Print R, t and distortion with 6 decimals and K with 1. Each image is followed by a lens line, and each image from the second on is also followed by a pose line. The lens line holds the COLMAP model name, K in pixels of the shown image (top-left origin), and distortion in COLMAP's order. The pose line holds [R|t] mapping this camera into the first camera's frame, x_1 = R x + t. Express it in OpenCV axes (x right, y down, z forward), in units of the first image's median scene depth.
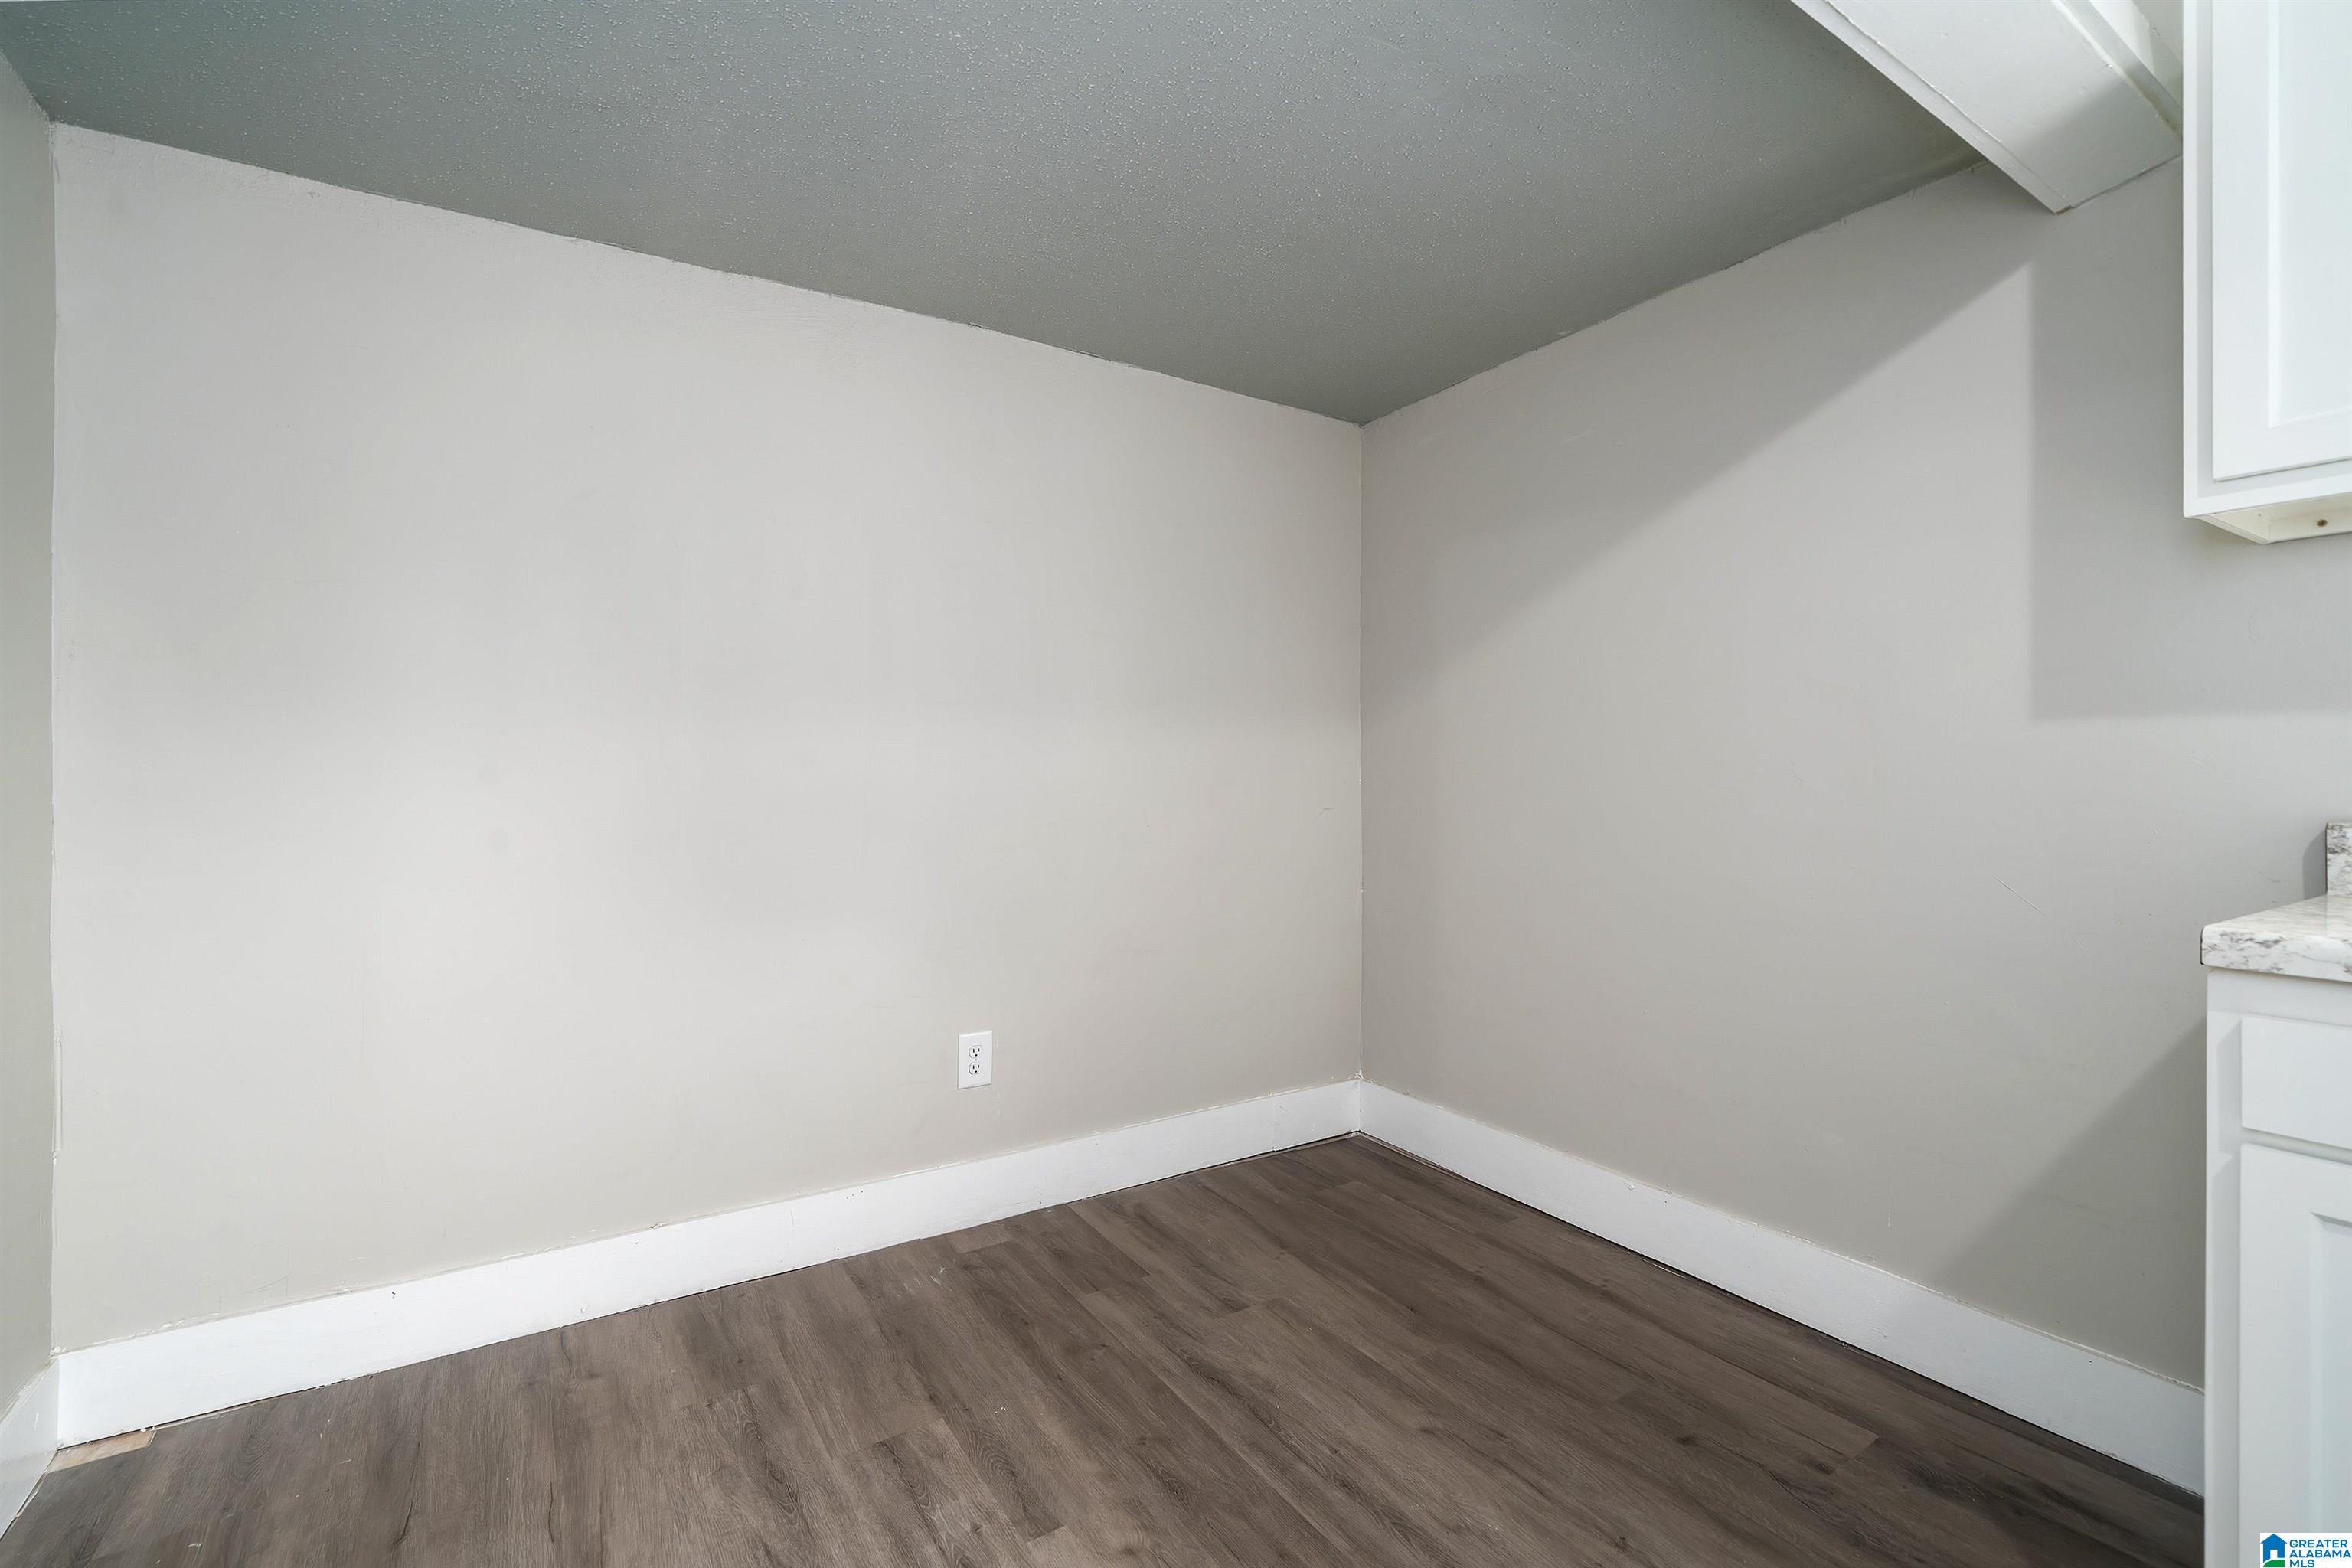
lens RADIAL K [[1093.8, 0, 1168.3], [0, 1093.8, 765.3], [0, 0, 1]] dist [-0.002127, -0.000276]
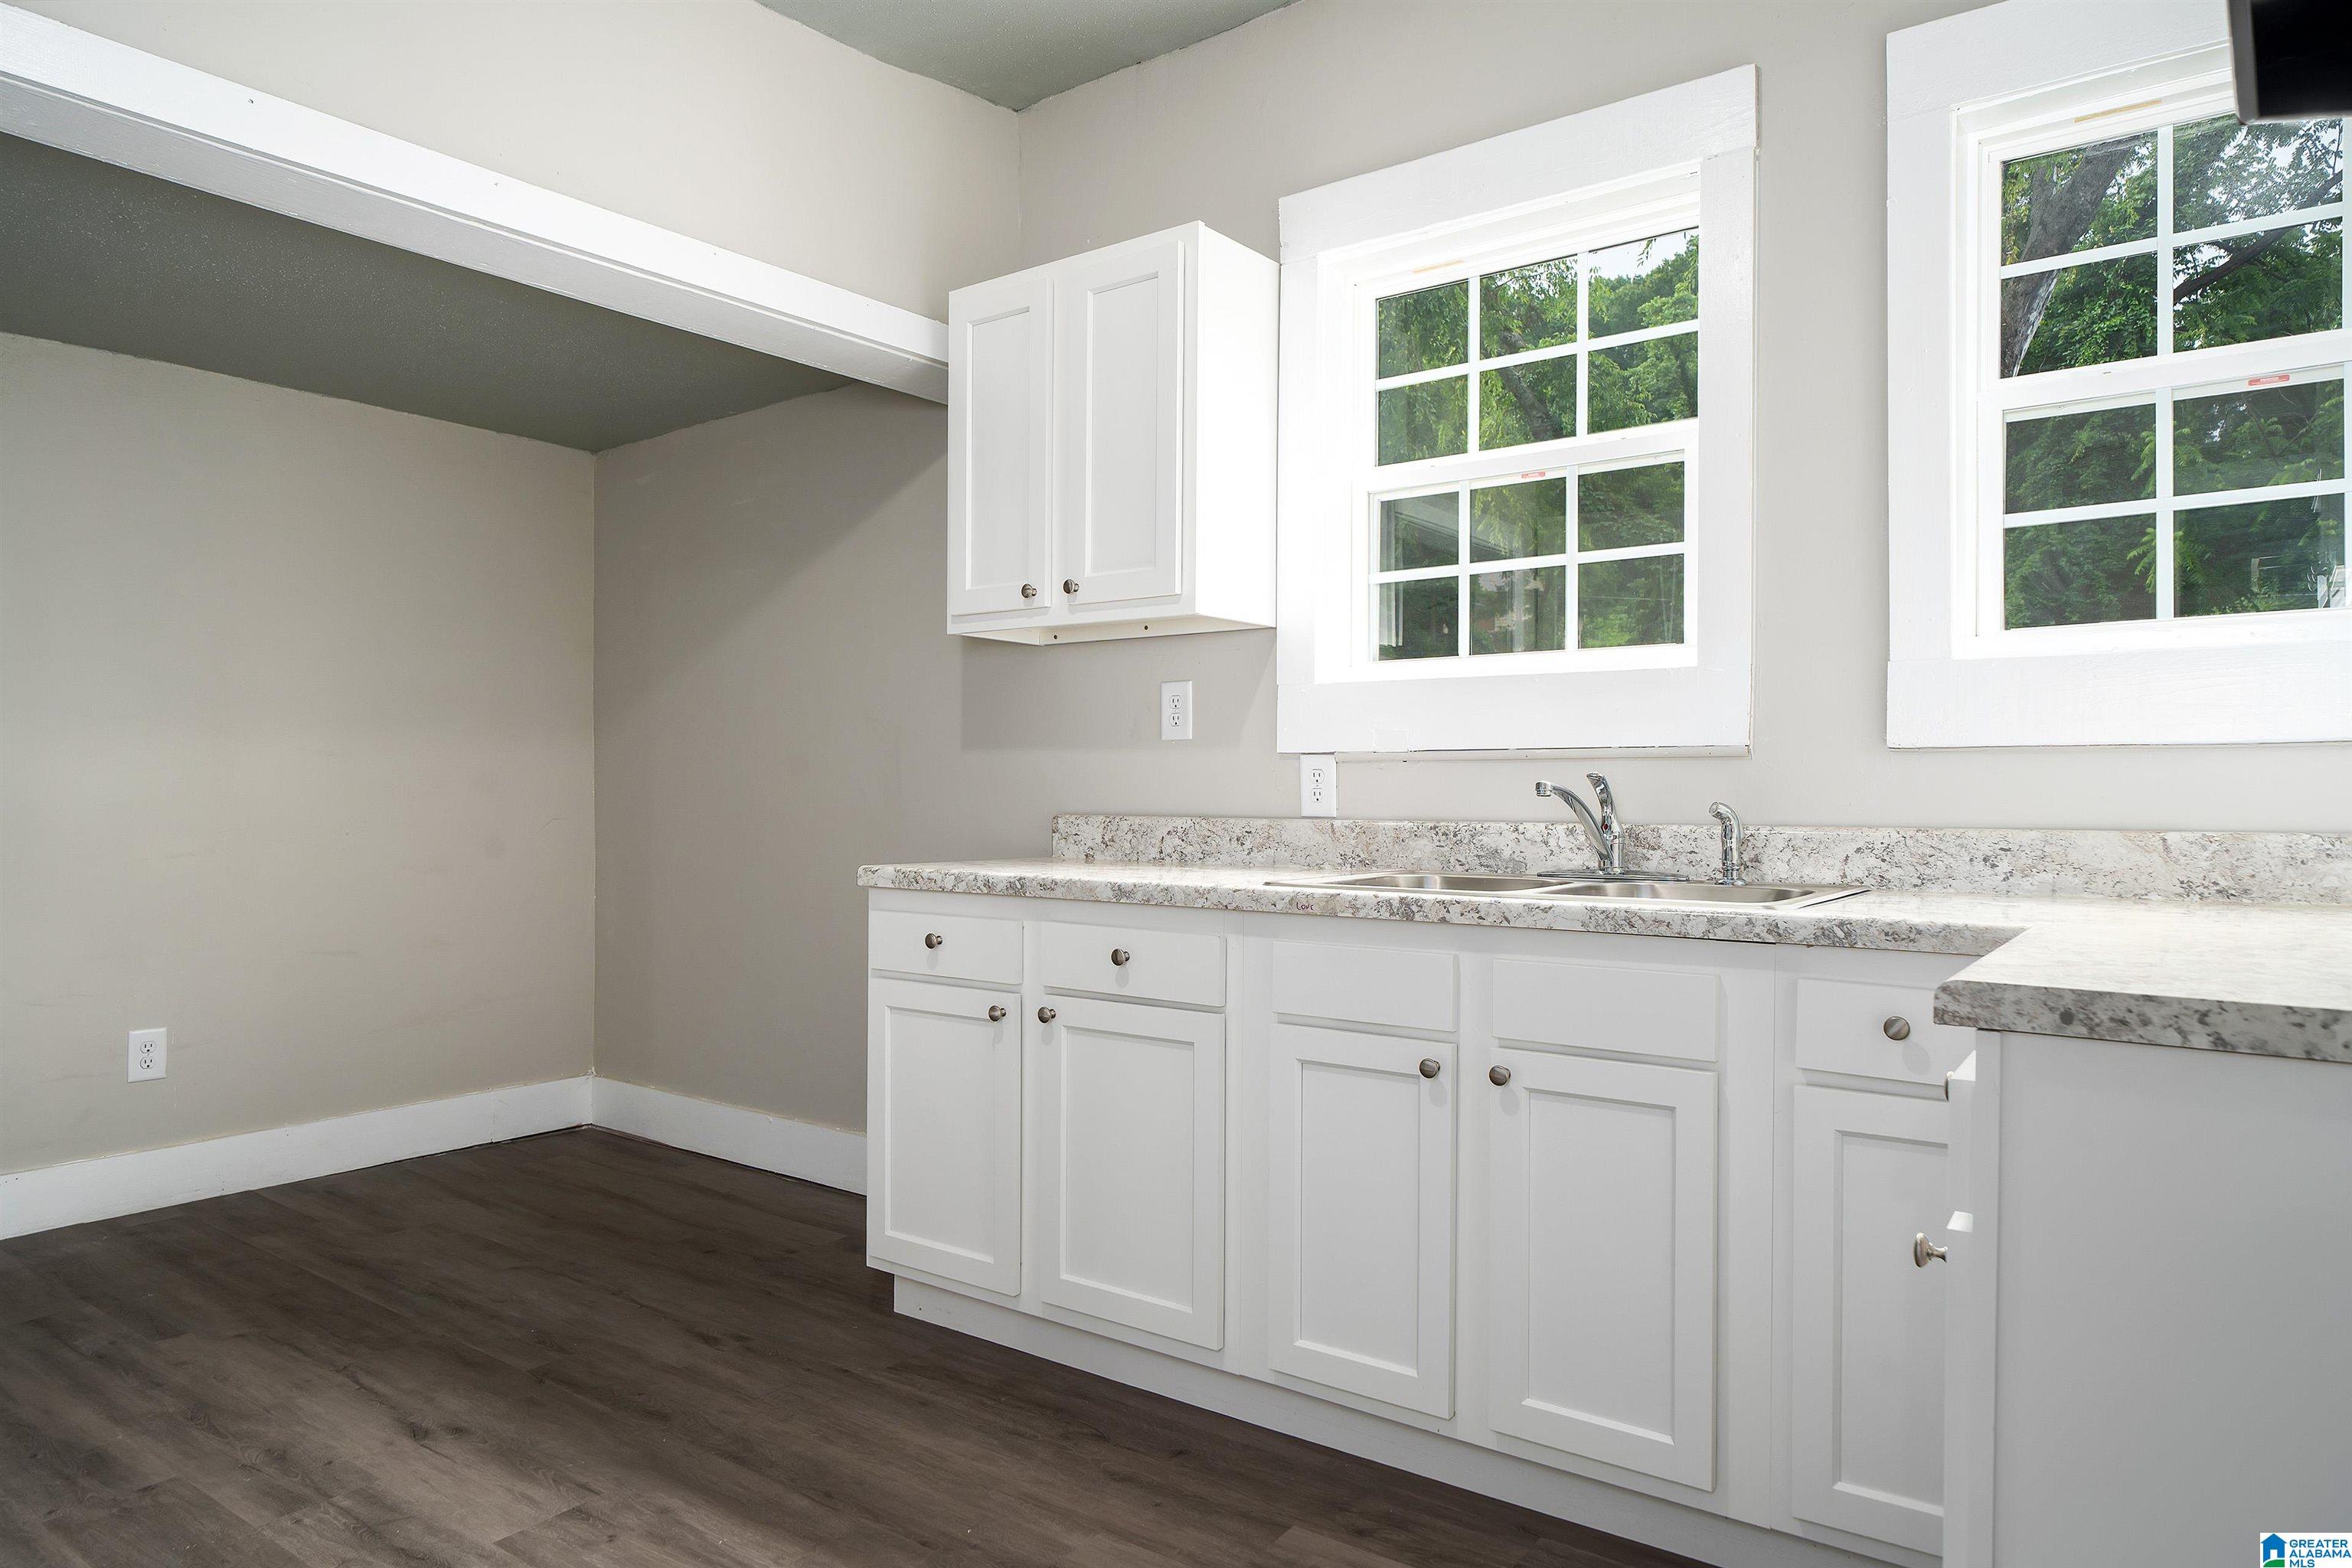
lens RADIAL K [[1498.7, 0, 1165.9], [0, 1498.7, 795.1], [0, 0, 1]] dist [-0.003985, 0.004190]
pose [[0.931943, -0.000368, 0.362603, 0.260336], [-0.005063, 0.999889, 0.014027, -0.008366], [-0.362568, -0.014908, 0.931838, -0.843946]]
